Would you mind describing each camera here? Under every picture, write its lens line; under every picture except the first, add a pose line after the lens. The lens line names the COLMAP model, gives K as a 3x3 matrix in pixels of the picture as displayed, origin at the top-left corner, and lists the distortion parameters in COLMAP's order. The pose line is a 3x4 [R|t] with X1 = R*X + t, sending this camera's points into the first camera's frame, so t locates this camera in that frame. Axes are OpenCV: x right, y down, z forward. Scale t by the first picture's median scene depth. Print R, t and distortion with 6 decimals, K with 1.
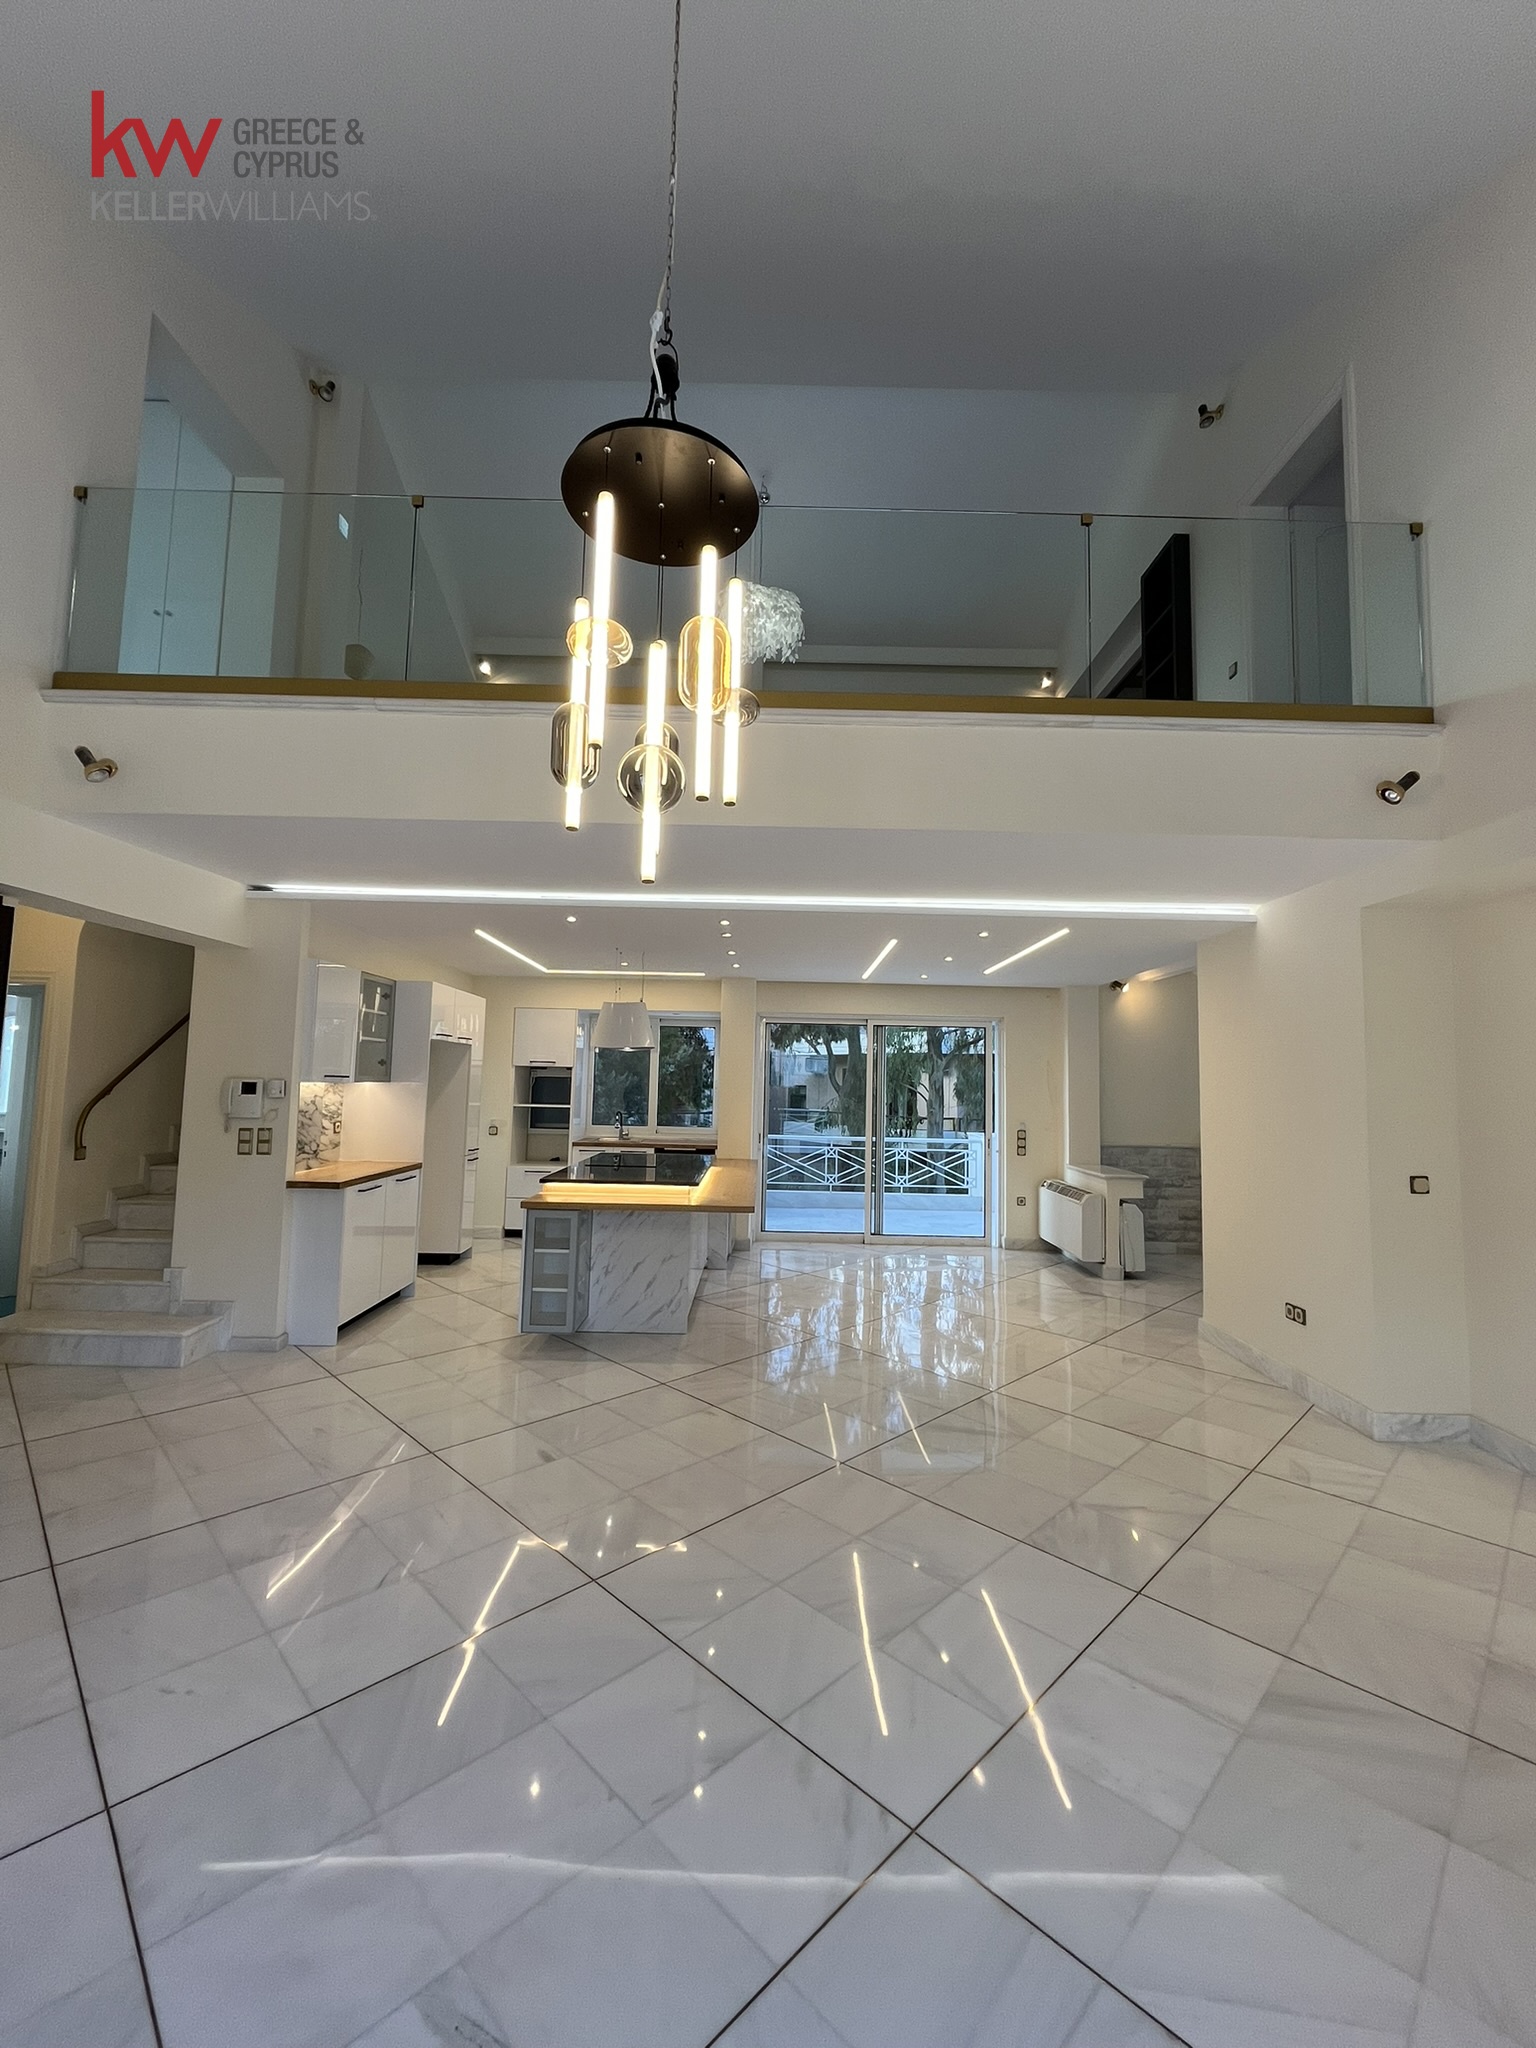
lens RADIAL K [[833.8, 0, 773.4], [0, 833.8, 1023.0], [0, 0, 1]] dist [-0.004477, 0.000130]
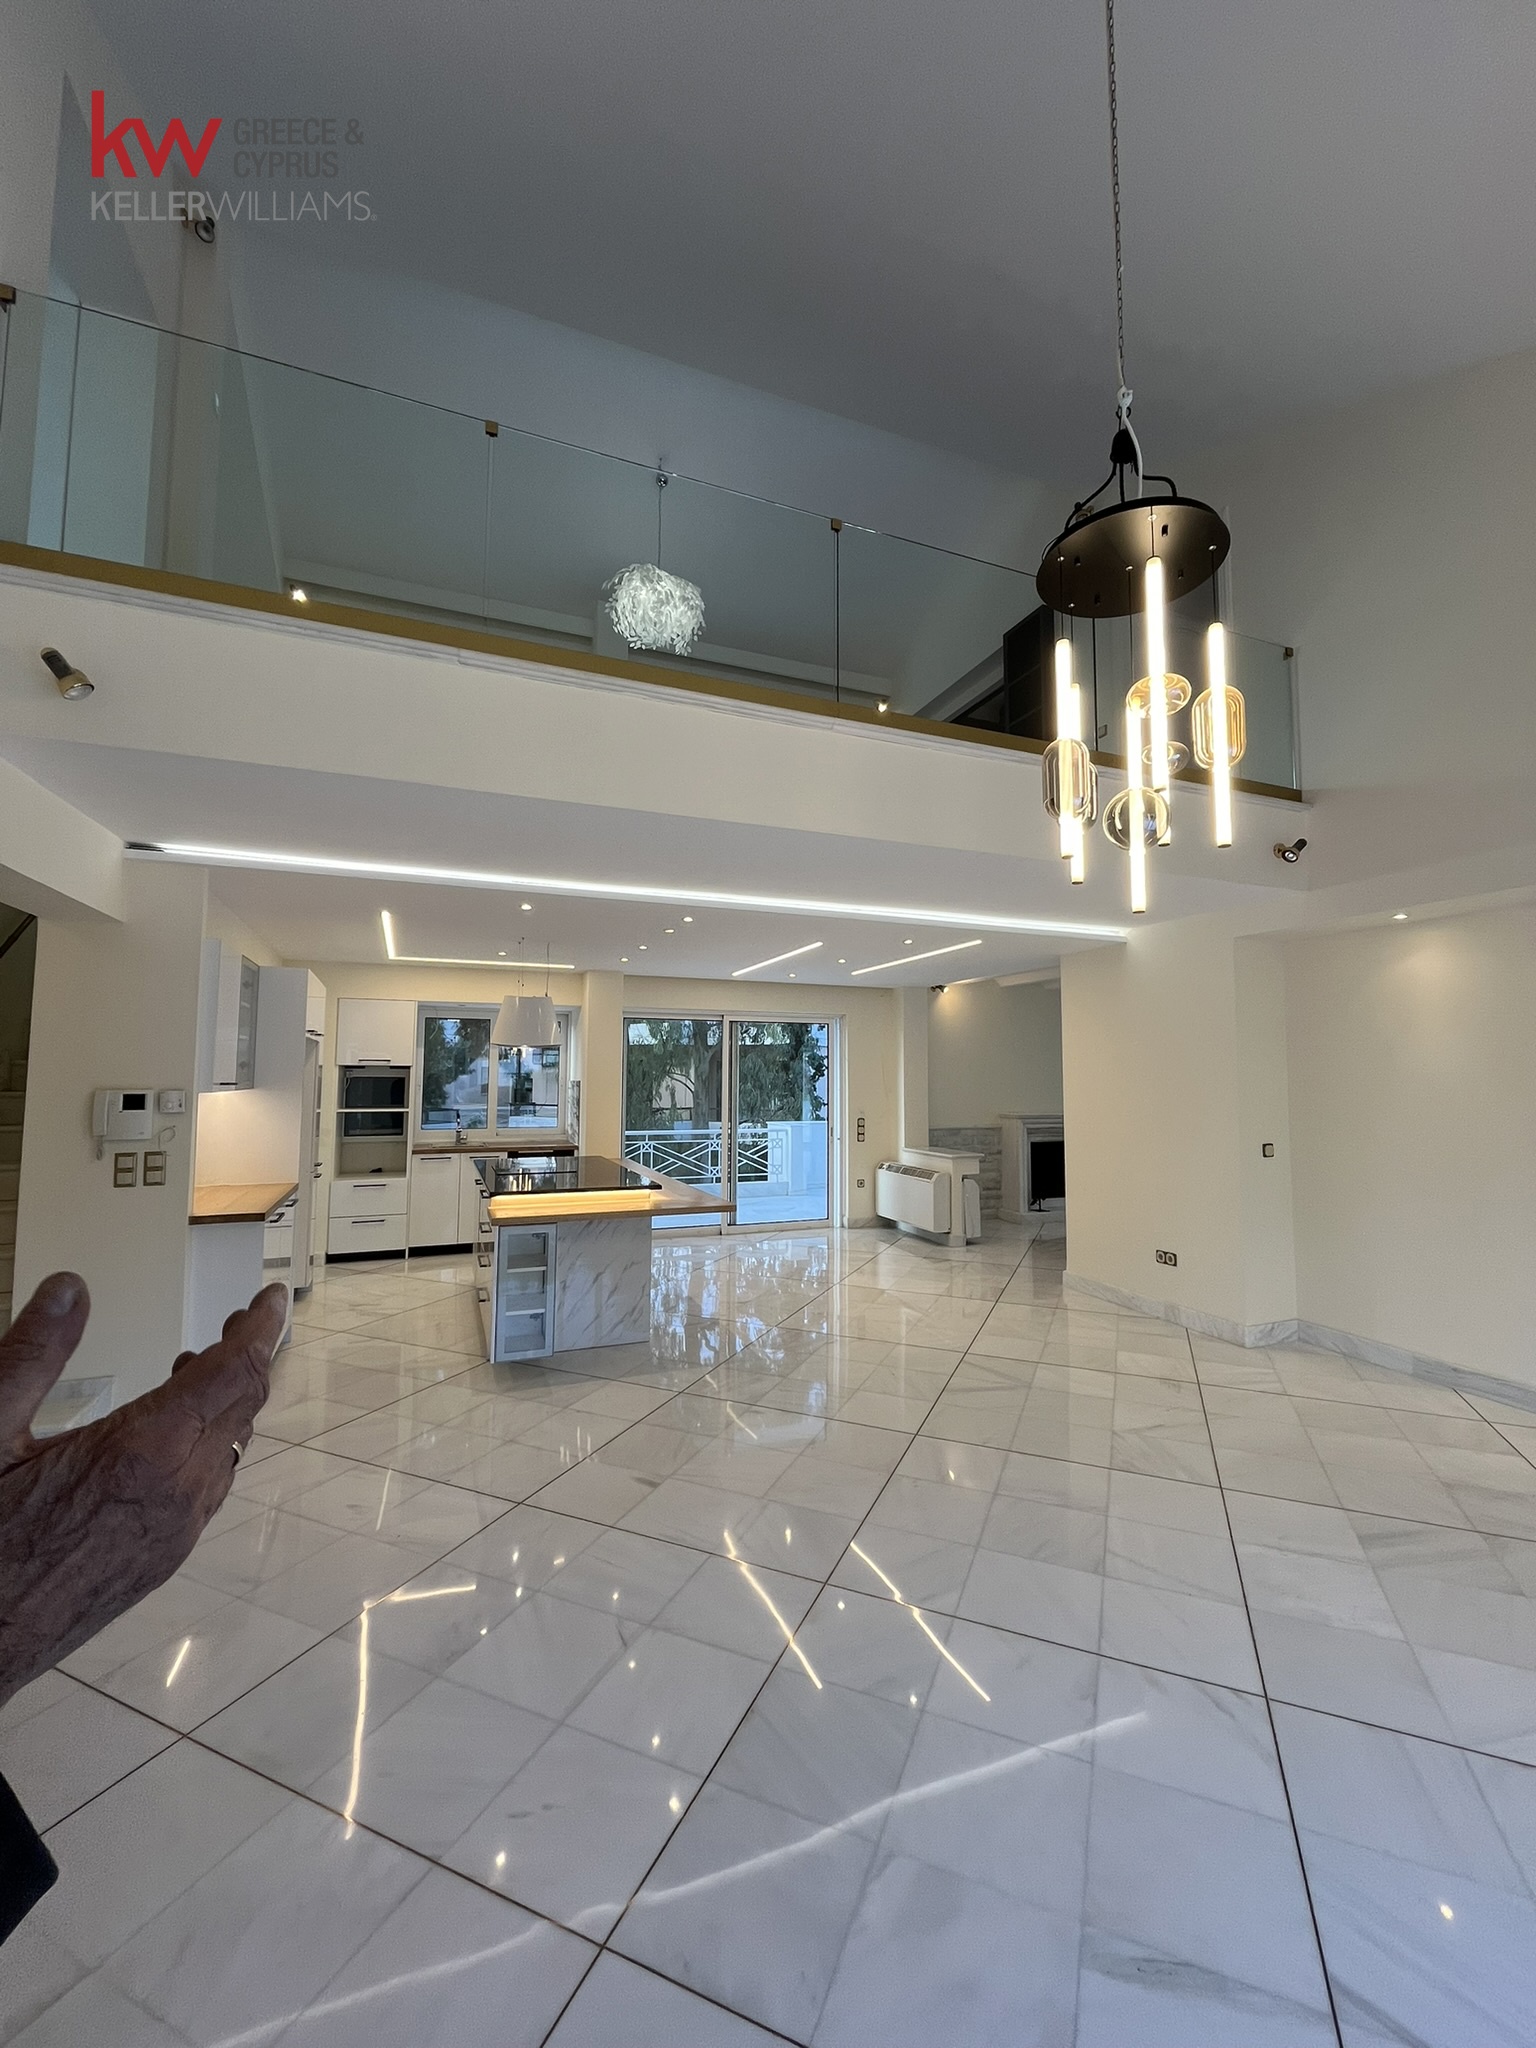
lens RADIAL K [[833.8, 0, 773.2], [0, 833.8, 1022.3], [0, 0, 1]] dist [-0.004477, 0.000130]
pose [[0.930267, 0.005988, 0.366835, -0.318312], [-0.010328, 0.999898, 0.009870, -0.009482], [-0.366738, -0.012971, 0.930234, 0.046294]]
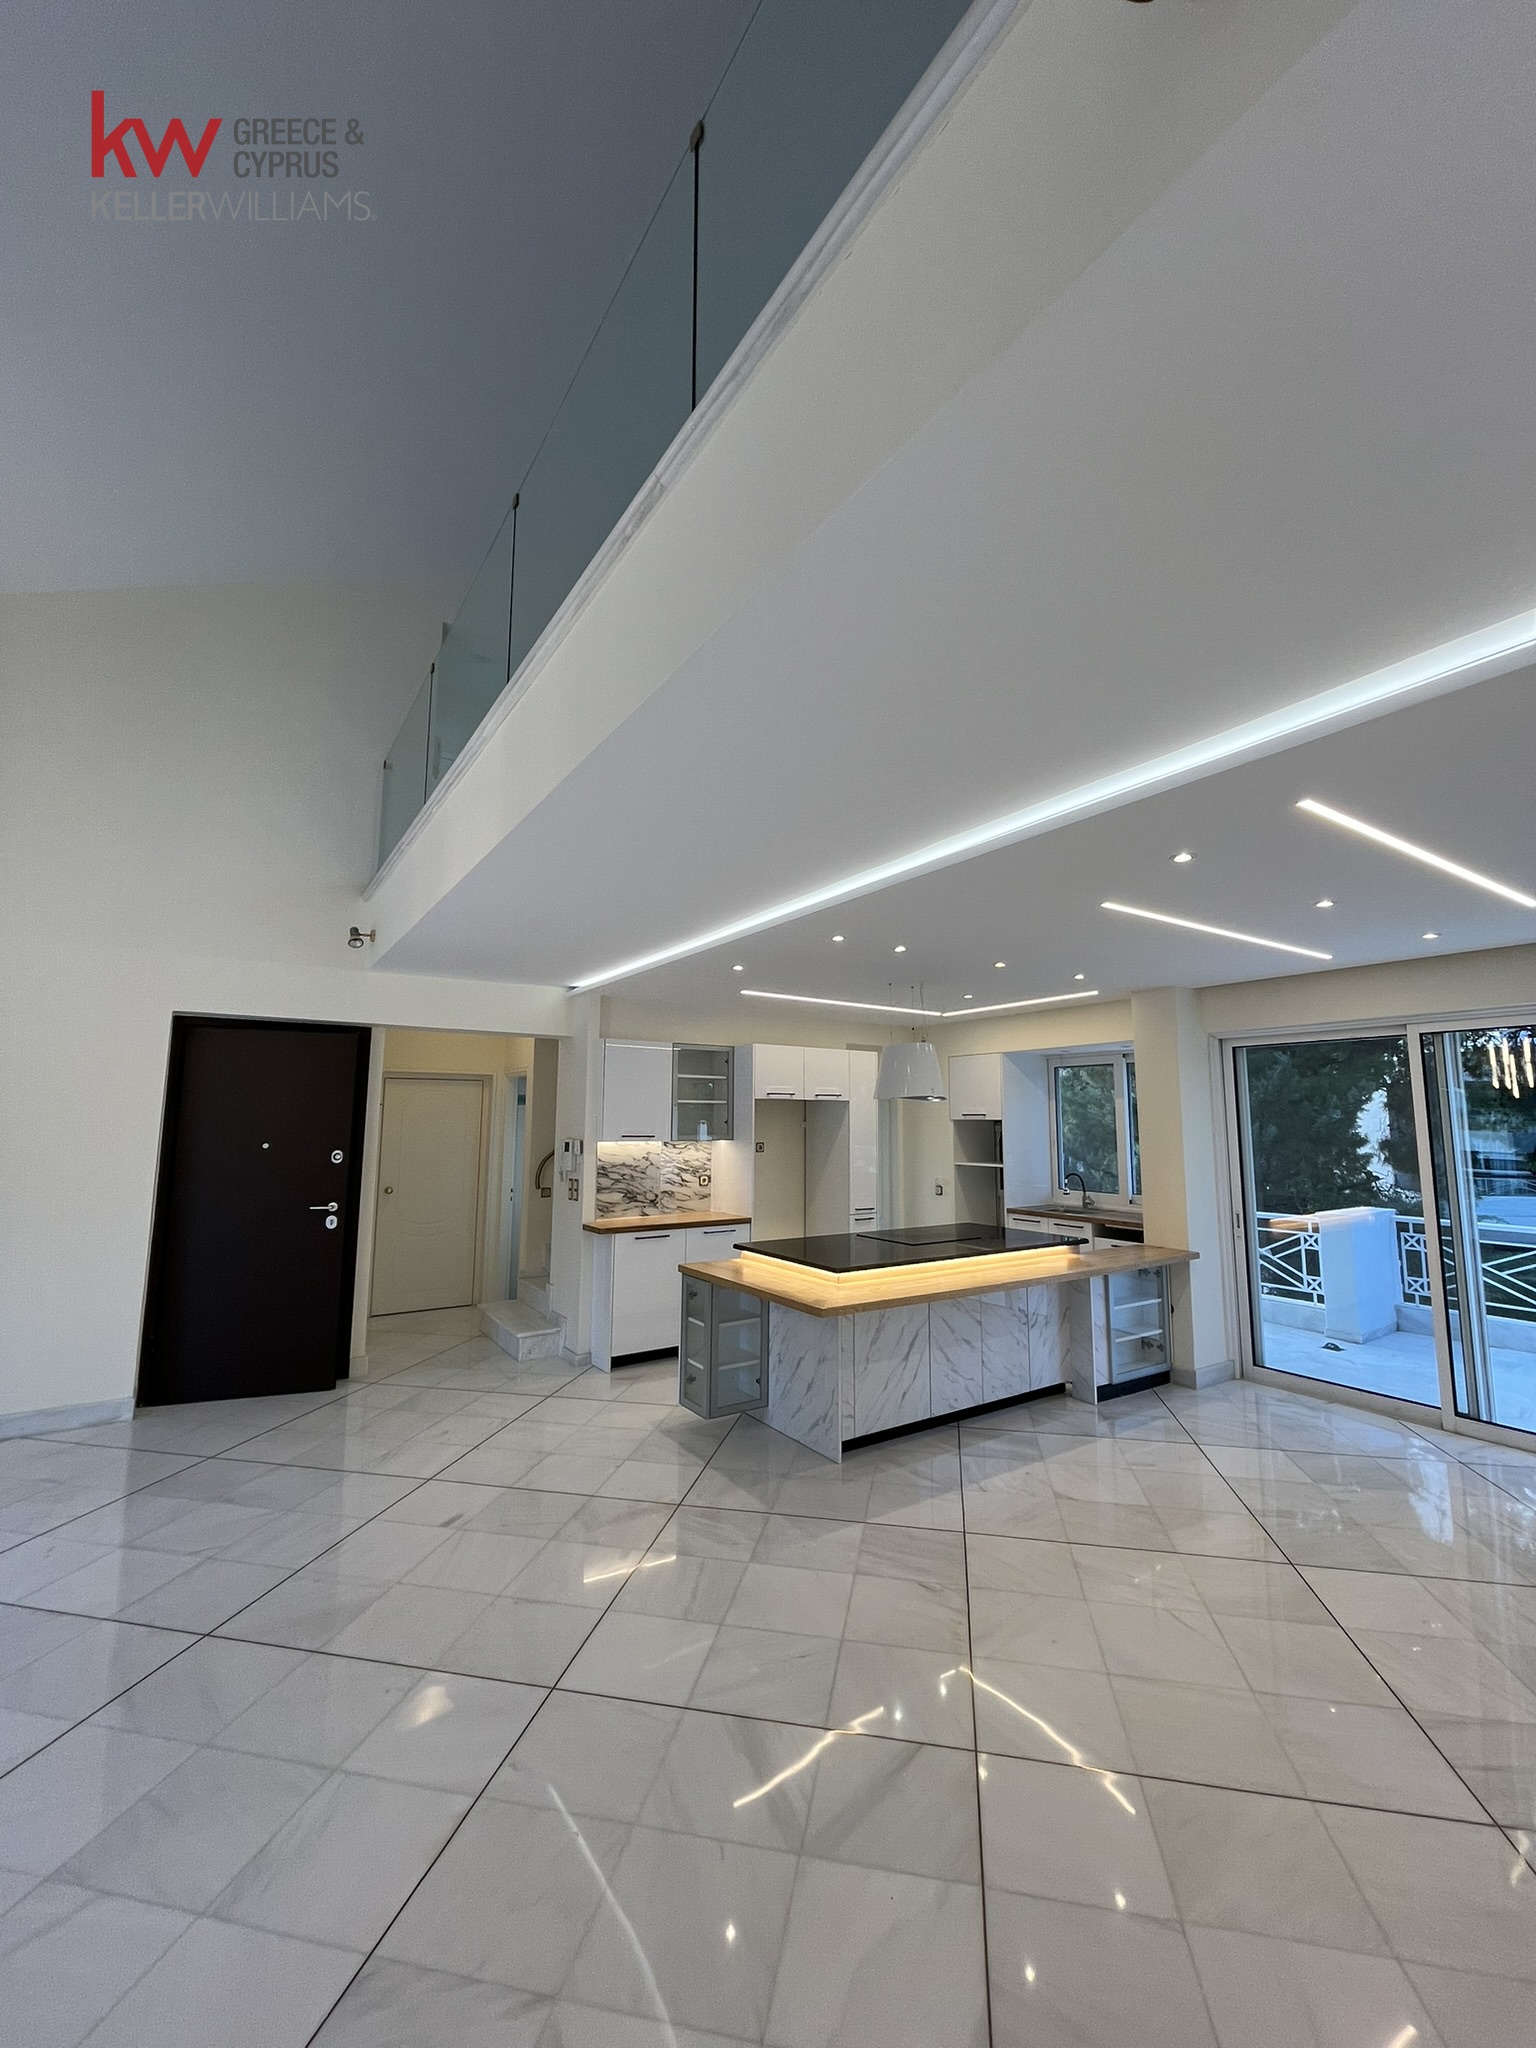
lens RADIAL K [[833.8, 0, 769.9], [0, 833.8, 1017.4], [0, 0, 1]] dist [-0.004477, 0.000130]
pose [[0.549244, -0.124518, -0.826333, 0.543109], [0.068608, 0.992217, -0.103913, 0.032271], [0.832841, 0.000380, 0.553513, 0.495124]]
